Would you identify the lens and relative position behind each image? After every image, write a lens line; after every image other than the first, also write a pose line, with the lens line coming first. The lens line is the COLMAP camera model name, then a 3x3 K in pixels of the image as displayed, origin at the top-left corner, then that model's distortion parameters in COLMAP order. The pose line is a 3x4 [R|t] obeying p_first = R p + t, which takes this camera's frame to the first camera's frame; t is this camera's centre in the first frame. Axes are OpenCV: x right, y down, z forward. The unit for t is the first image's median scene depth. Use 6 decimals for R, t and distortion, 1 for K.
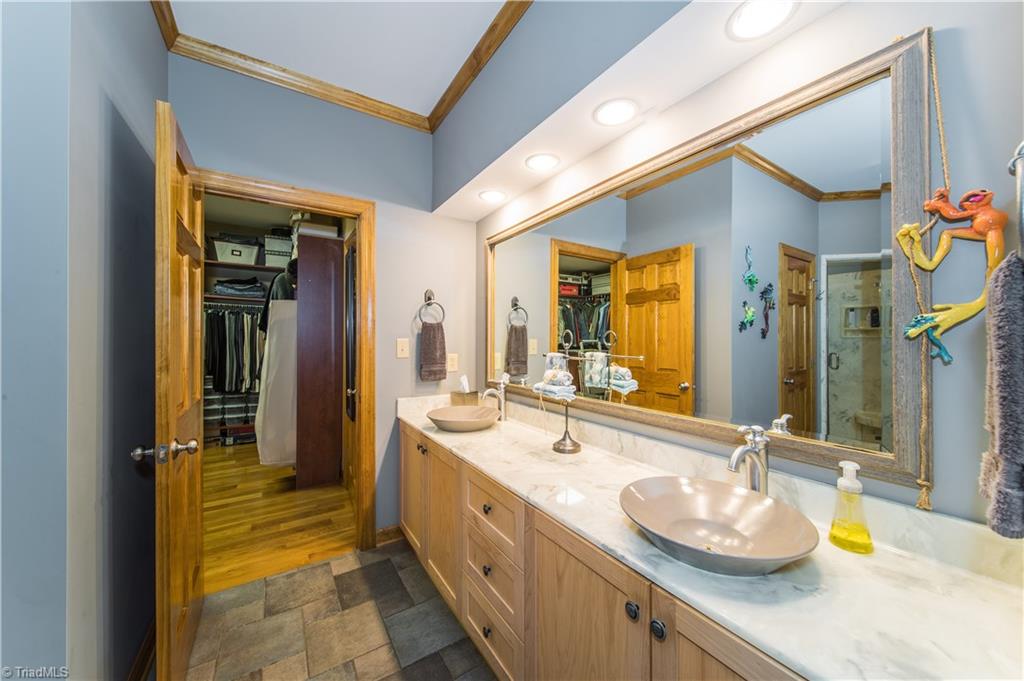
lens RADIAL K [[359.9, 0, 516.1], [0, 359.9, 337.7], [0, 0, 1]] dist [0.000166, -0.001221]
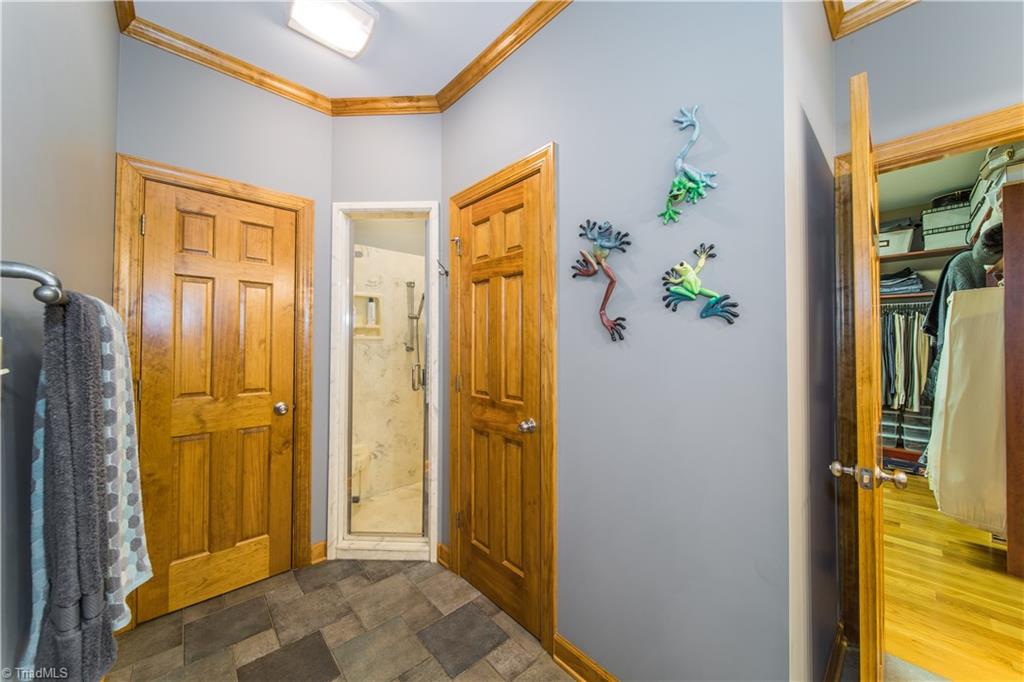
lens RADIAL K [[359.9, 0, 516.1], [0, 359.9, 337.6], [0, 0, 1]] dist [0.000166, -0.001221]
pose [[0.149421, -0.018190, -0.988606, -0.079896], [0.002737, 0.999835, -0.017983, -0.000226], [0.988770, -0.000019, 0.149446, 0.013287]]
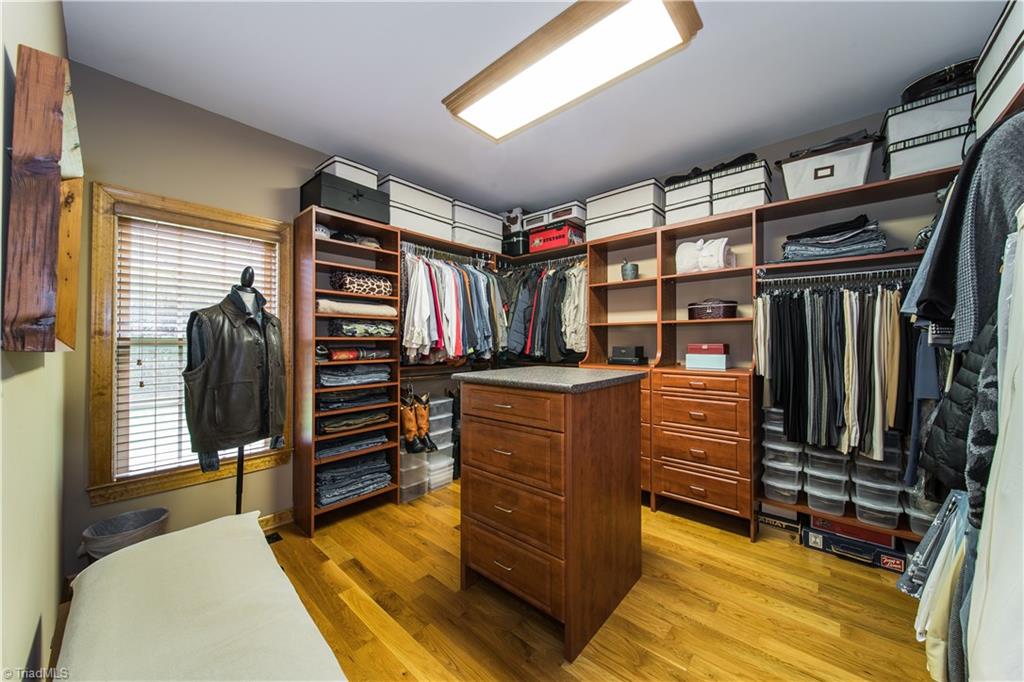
lens RADIAL K [[359.9, 0, 512.8], [0, 359.9, 338.5], [0, 0, 1]] dist [0.000166, -0.001221]
pose [[0.258143, -0.017818, -0.965942, -0.481782], [0.003453, 0.999841, -0.017521, 0.005970], [0.966101, 0.001187, 0.258163, 0.531012]]
